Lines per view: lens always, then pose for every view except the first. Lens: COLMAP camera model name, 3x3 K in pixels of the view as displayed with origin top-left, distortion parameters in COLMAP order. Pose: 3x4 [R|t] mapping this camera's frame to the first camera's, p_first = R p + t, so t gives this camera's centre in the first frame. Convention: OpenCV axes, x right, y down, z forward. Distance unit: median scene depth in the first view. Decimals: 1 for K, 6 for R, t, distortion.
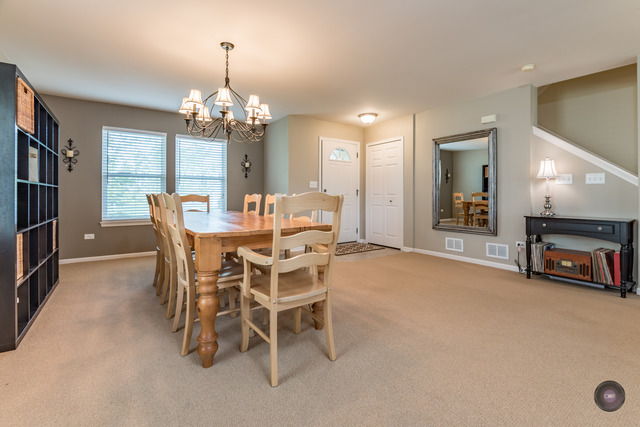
lens RADIAL K [[302.3, 0, 329.3], [0, 302.3, 192.5], [0, 0, 1]] dist [0.022124, -0.018159]
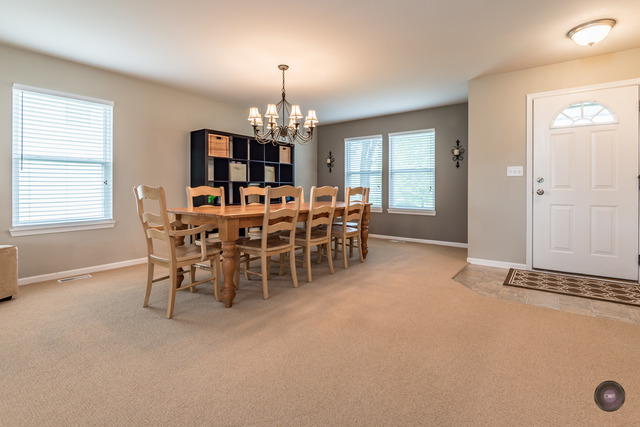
lens RADIAL K [[289.7, 0, 321.3], [0, 289.7, 187.4], [0, 0, 1]] dist [0.018955, 0.000078]
pose [[0.280987, 0.004850, -0.959699, 0.567146], [0.005832, 0.999960, 0.006761, 0.002470], [0.959694, -0.007497, 0.280947, 0.535001]]
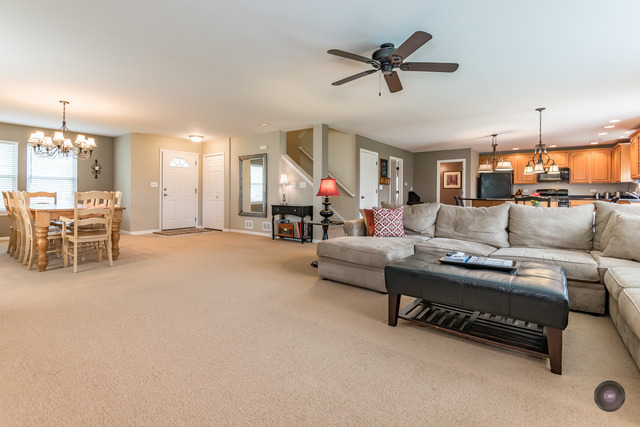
lens RADIAL K [[302.3, 0, 329.3], [0, 302.3, 192.5], [0, 0, 1]] dist [0.022124, -0.018159]
pose [[0.952340, 0.006703, 0.304965, 0.355794], [-0.008865, 0.999944, 0.005707, -0.008604], [-0.304910, -0.008139, 0.952346, -0.676224]]
